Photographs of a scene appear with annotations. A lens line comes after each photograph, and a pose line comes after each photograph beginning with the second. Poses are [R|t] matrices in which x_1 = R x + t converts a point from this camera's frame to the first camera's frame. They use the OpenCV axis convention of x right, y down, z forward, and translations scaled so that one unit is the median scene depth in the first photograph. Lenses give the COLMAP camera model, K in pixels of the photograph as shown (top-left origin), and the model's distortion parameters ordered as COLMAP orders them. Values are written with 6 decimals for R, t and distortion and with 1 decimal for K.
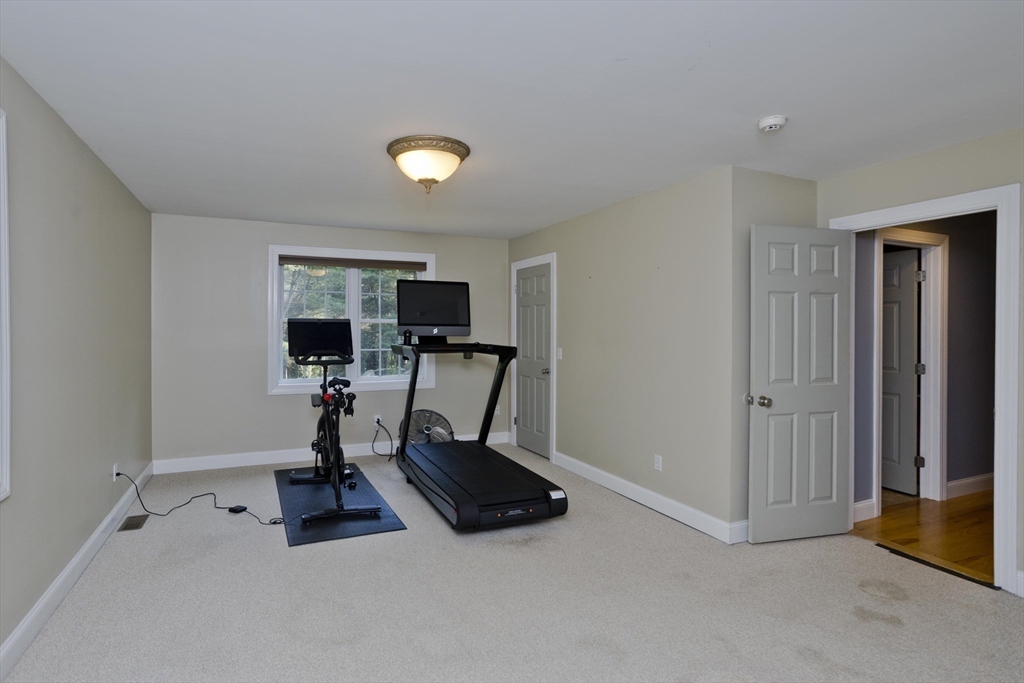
lens RADIAL K [[509.9, 0, 504.6], [0, 509.9, 328.5], [0, 0, 1]] dist [-0.049469, 0.035378]
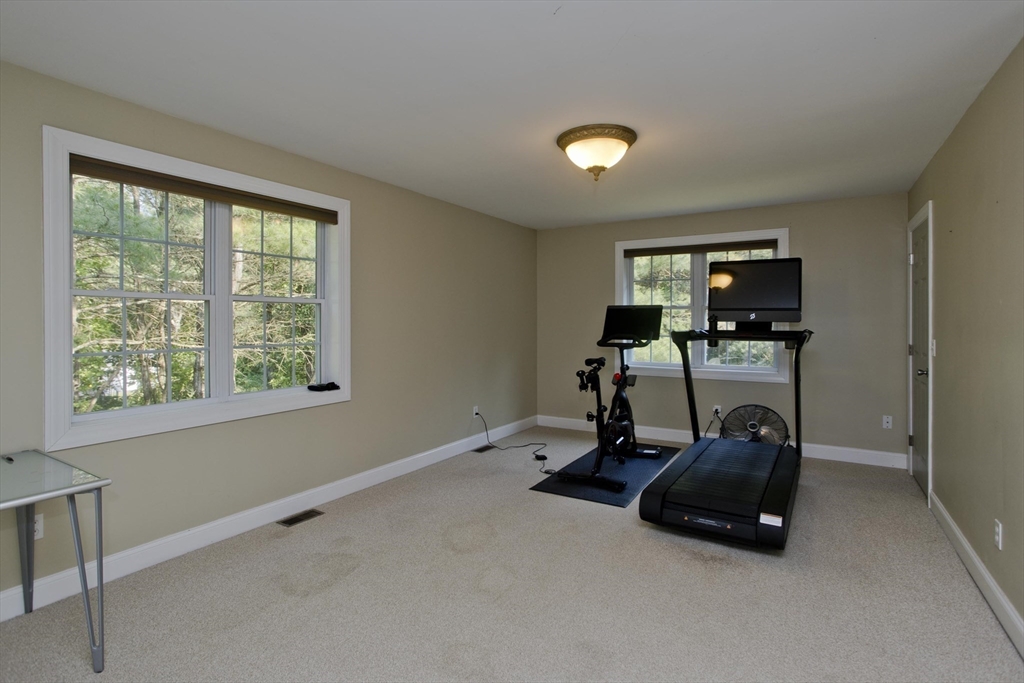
lens RADIAL K [[509.9, 0, 504.6], [0, 509.9, 328.5], [0, 0, 1]] dist [-0.049469, 0.035378]
pose [[0.562007, 0.010724, -0.827063, 0.344502], [0.004898, 0.999855, 0.016292, 0.009730], [0.827118, -0.013207, 0.561873, 0.149618]]
